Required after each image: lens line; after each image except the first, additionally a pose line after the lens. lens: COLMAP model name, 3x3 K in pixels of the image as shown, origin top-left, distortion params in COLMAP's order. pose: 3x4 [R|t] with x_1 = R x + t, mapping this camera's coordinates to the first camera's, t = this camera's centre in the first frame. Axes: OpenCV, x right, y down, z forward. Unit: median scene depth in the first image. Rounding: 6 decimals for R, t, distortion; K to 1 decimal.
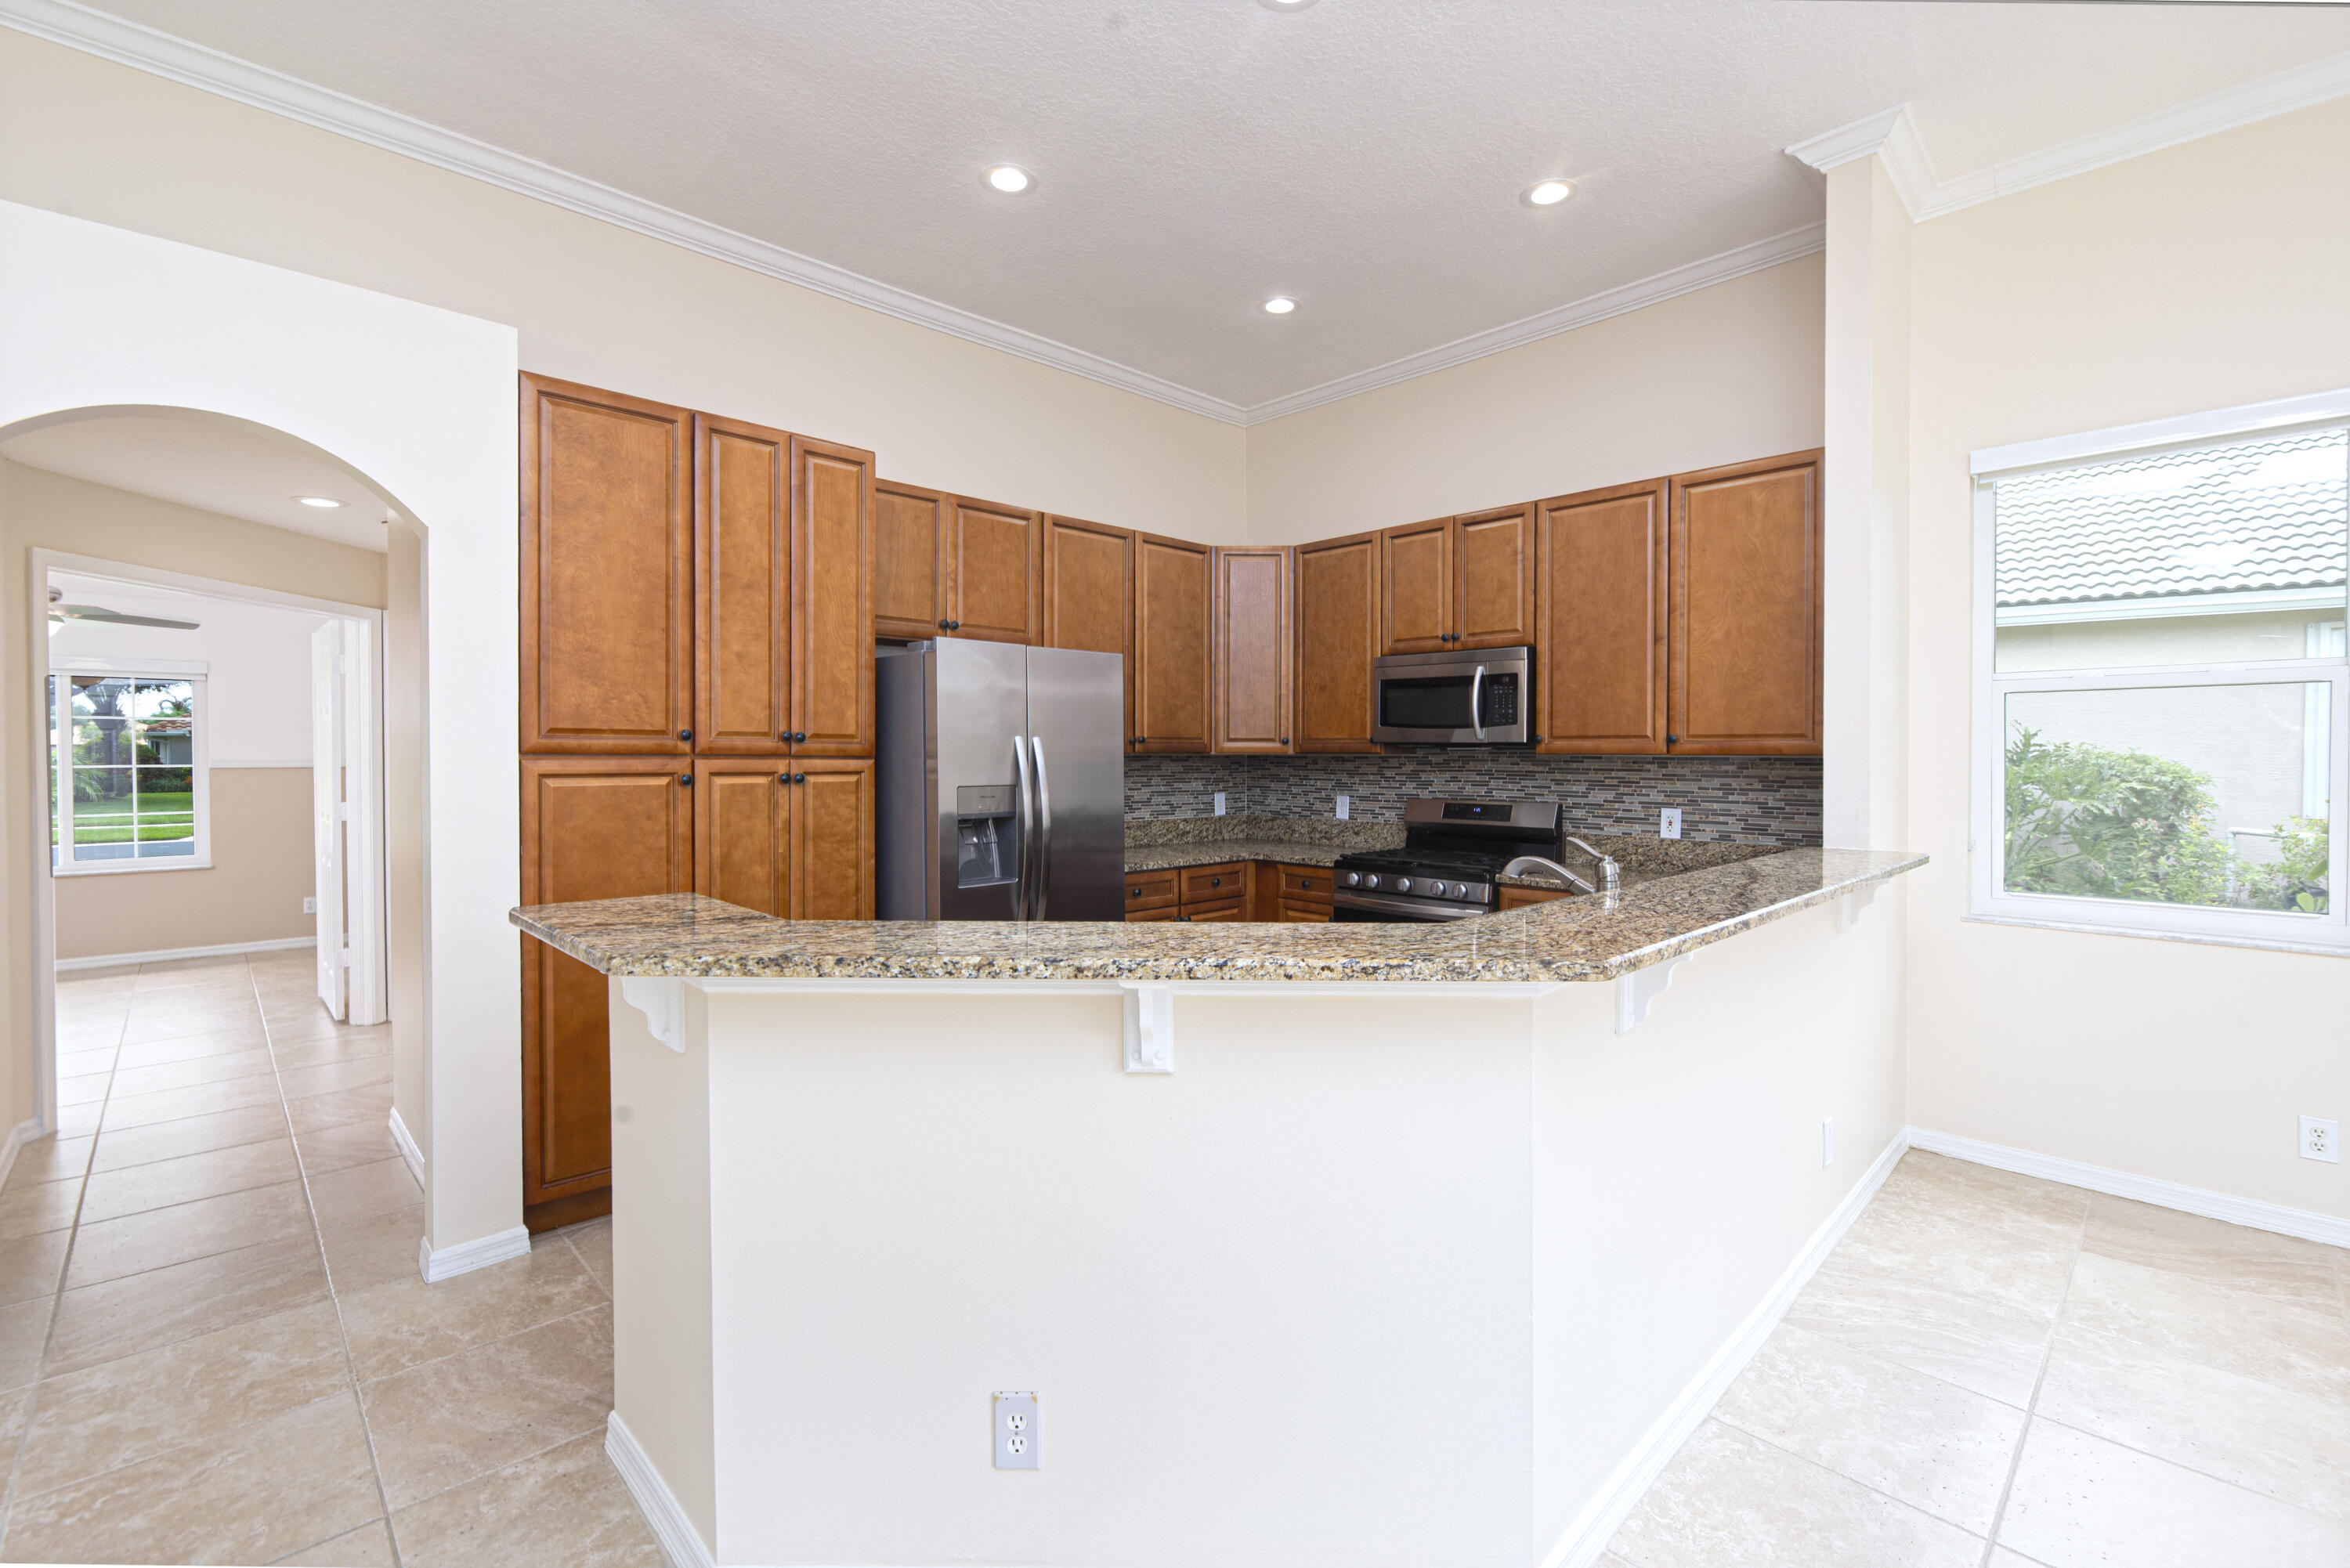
lens RADIAL K [[1014.3, 0, 1194.1], [0, 1014.3, 765.1], [0, 0, 1]] dist [-0.002008, -0.001599]
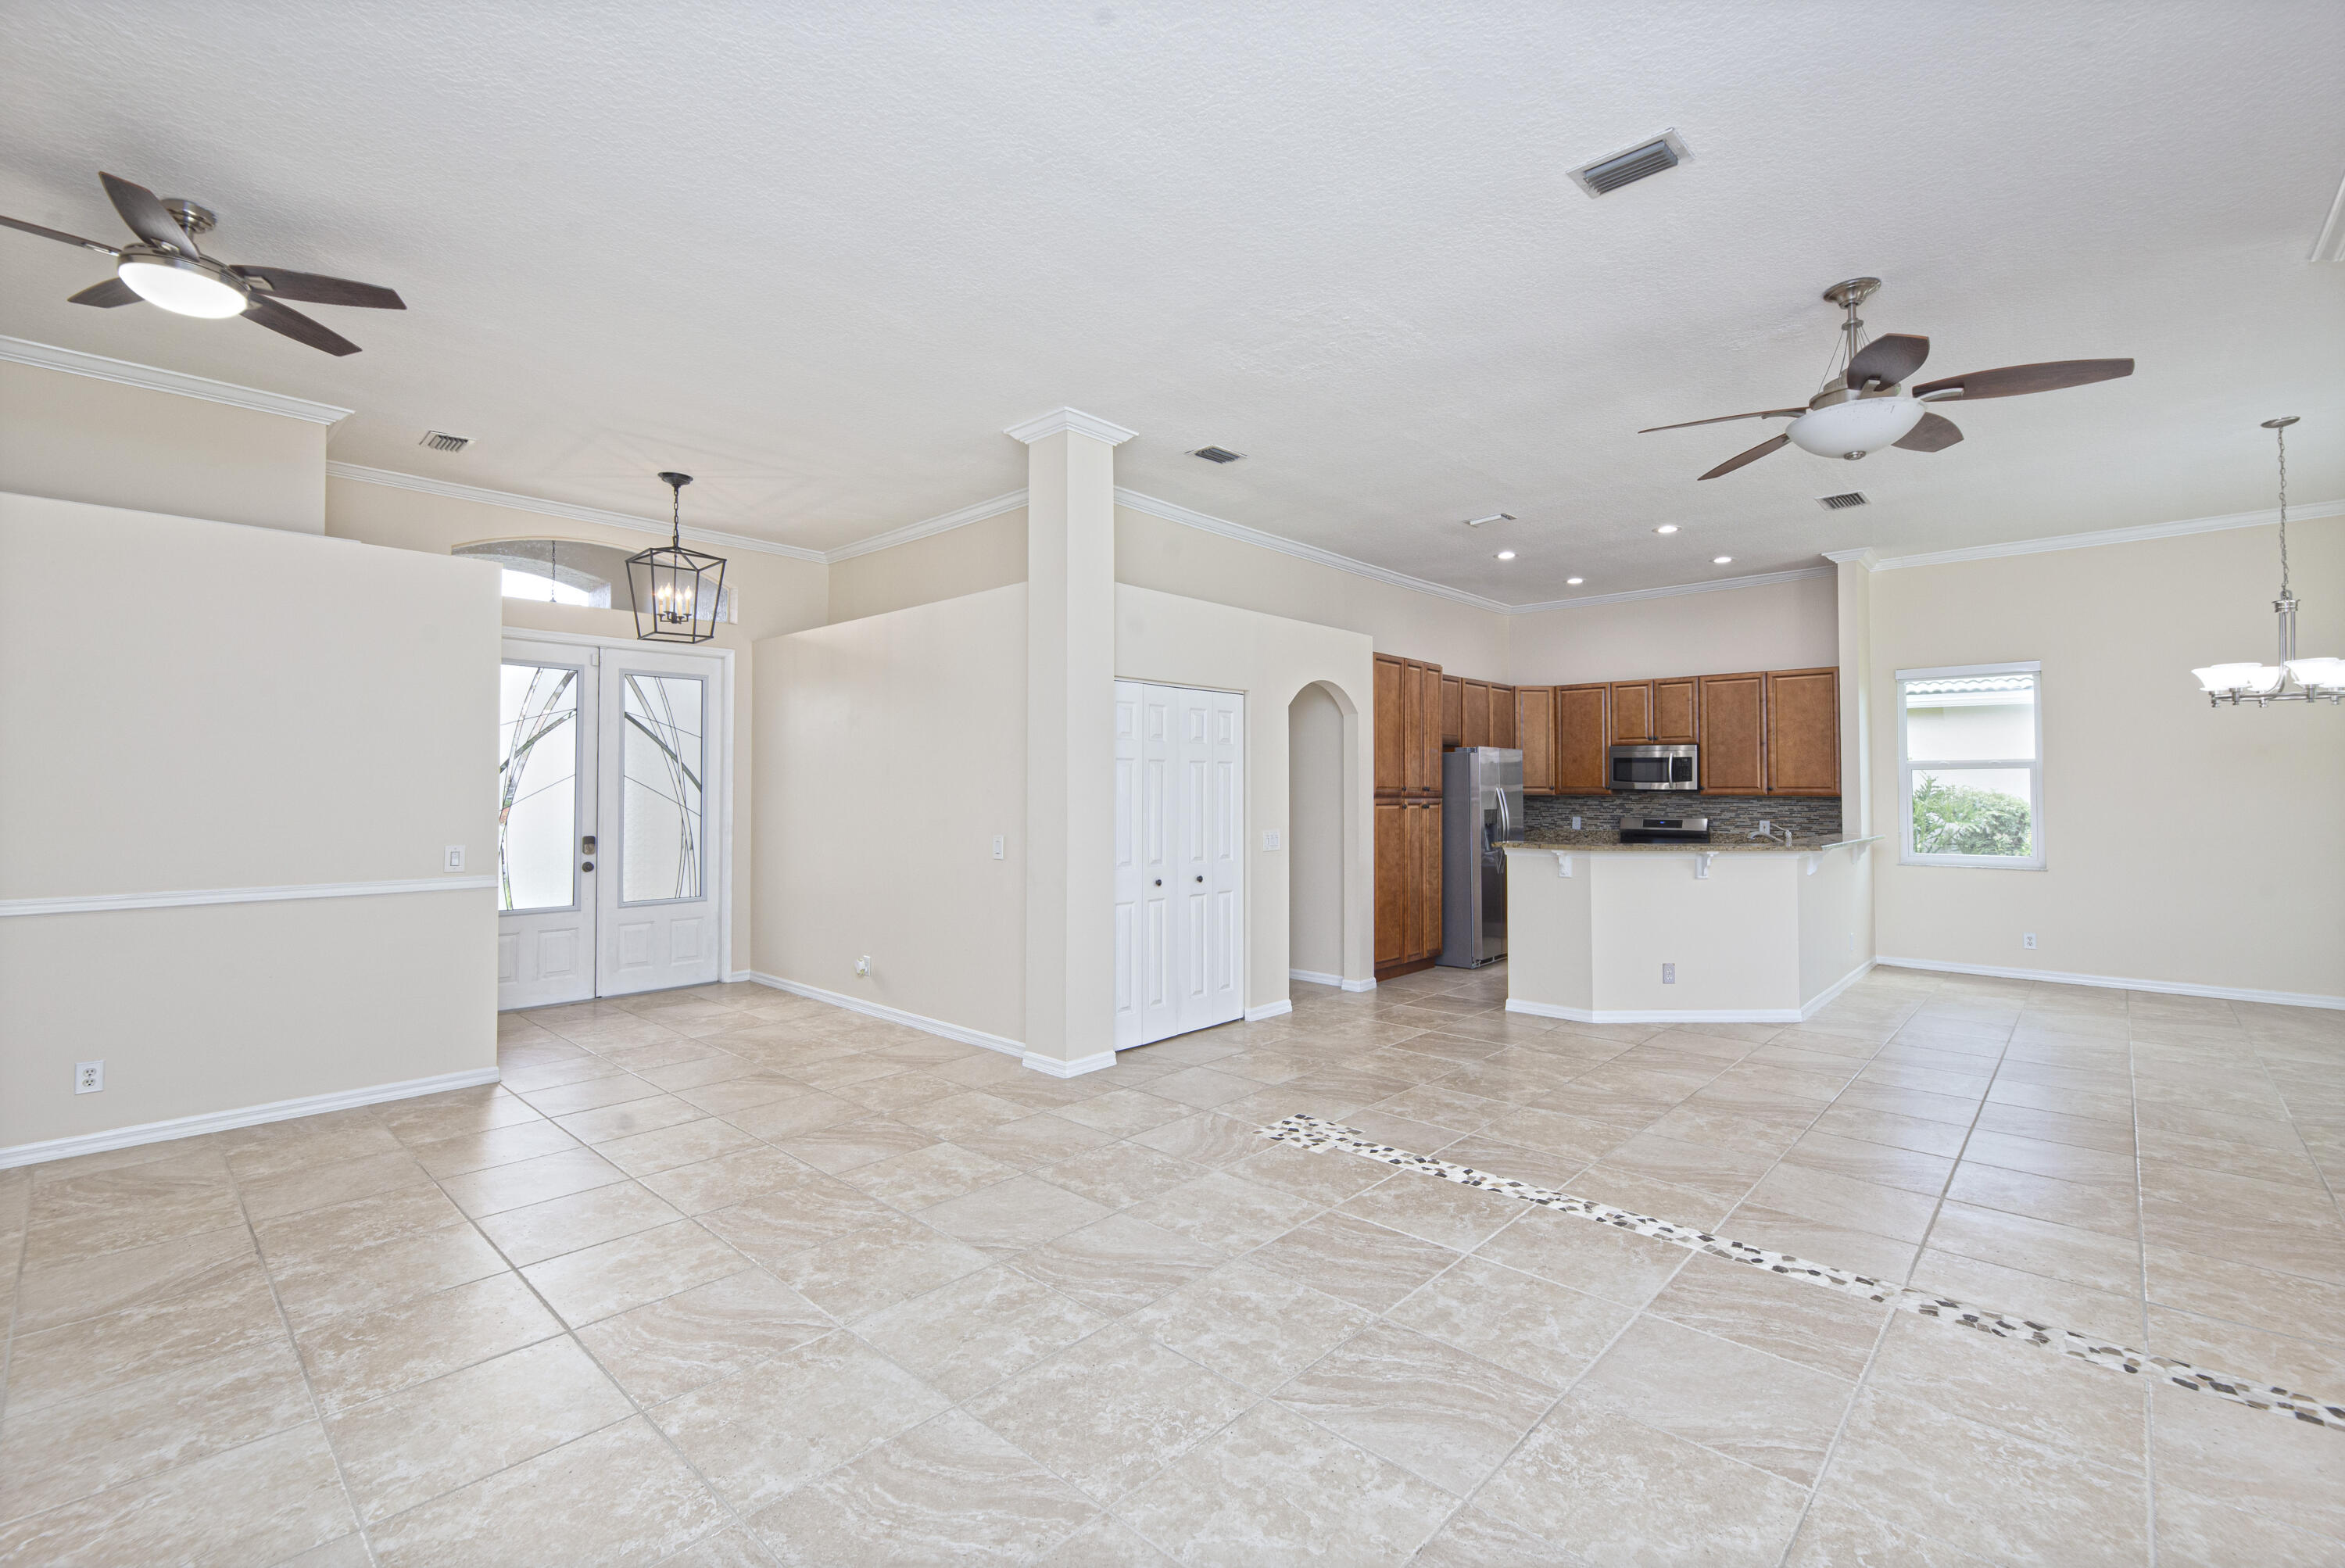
lens RADIAL K [[1012.2, 0, 1173.3], [0, 1012.2, 762.5], [0, 0, 1]] dist [-0.002008, -0.001599]
pose [[0.998960, -0.000685, 0.045589, -0.924217], [0.002479, 0.999224, -0.039311, 0.001903], [-0.045527, 0.039383, 0.998186, -1.143233]]
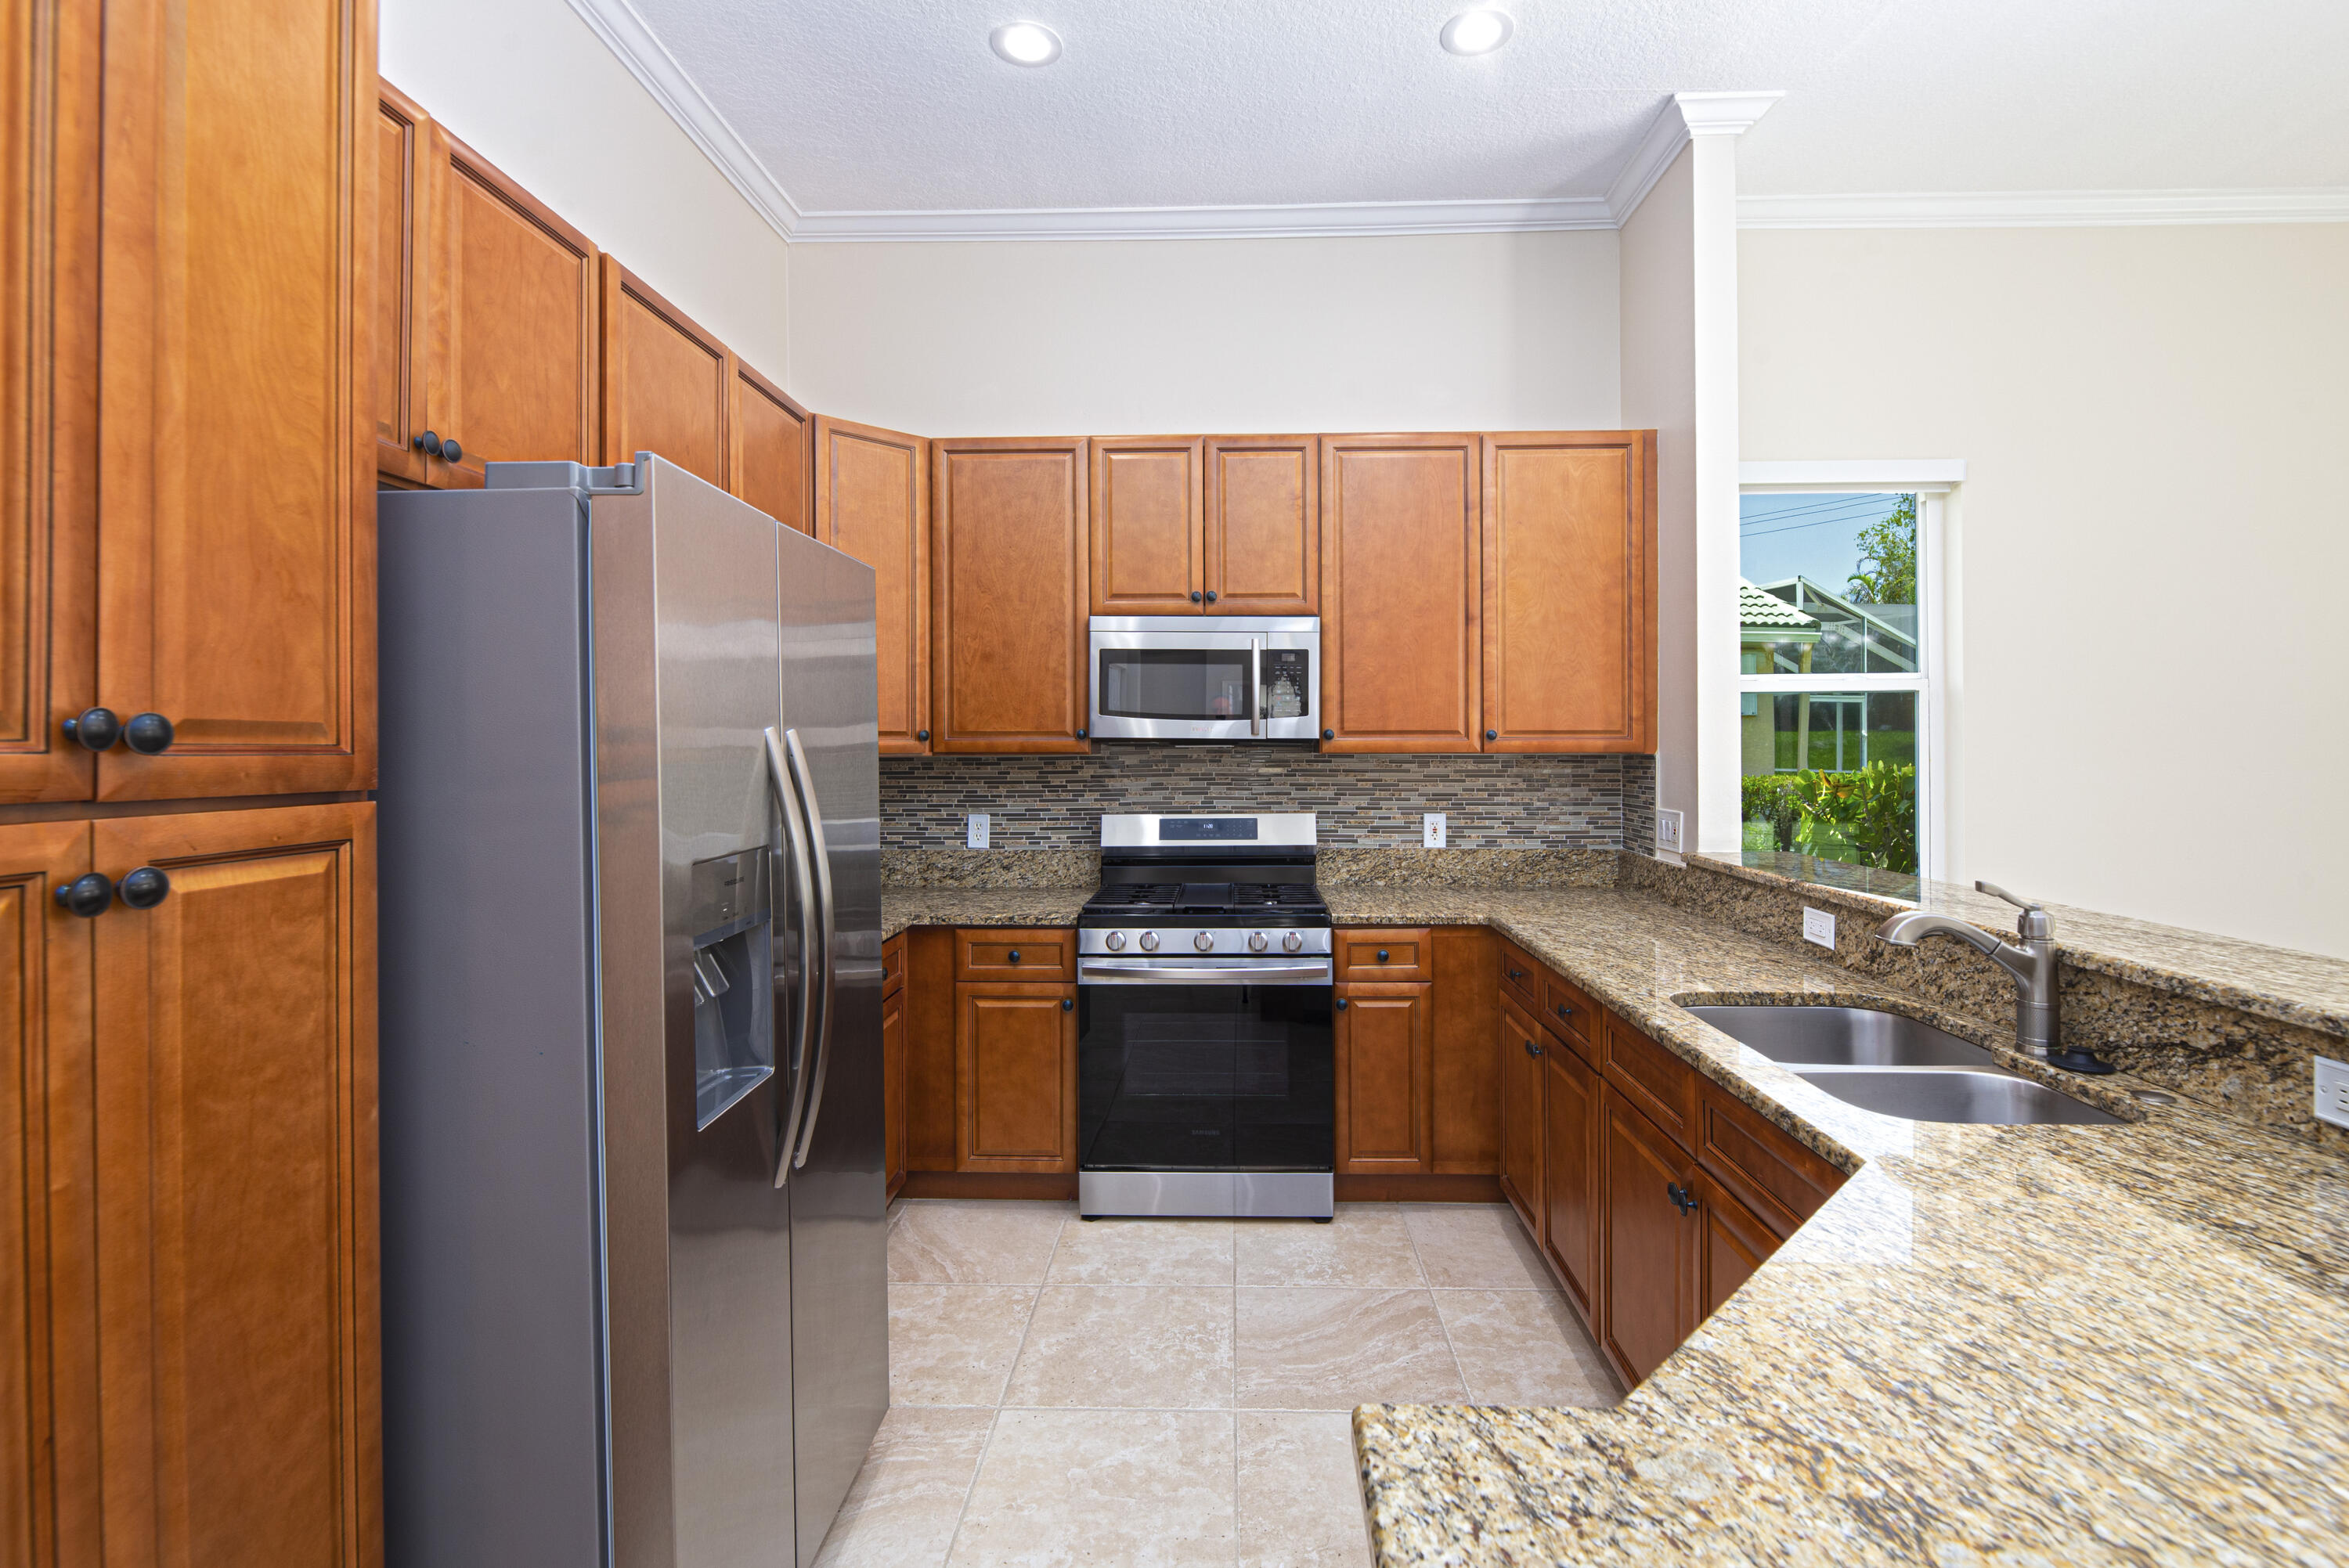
lens RADIAL K [[1013.9, 0, 1145.9], [0, 1013.9, 749.7], [0, 0, 1]] dist [-0.002008, -0.001599]
pose [[0.738451, -0.009678, 0.674237, -0.318579], [0.014017, 0.999901, -0.001000, -0.015991], [-0.674161, 0.010189, 0.738514, 0.543920]]
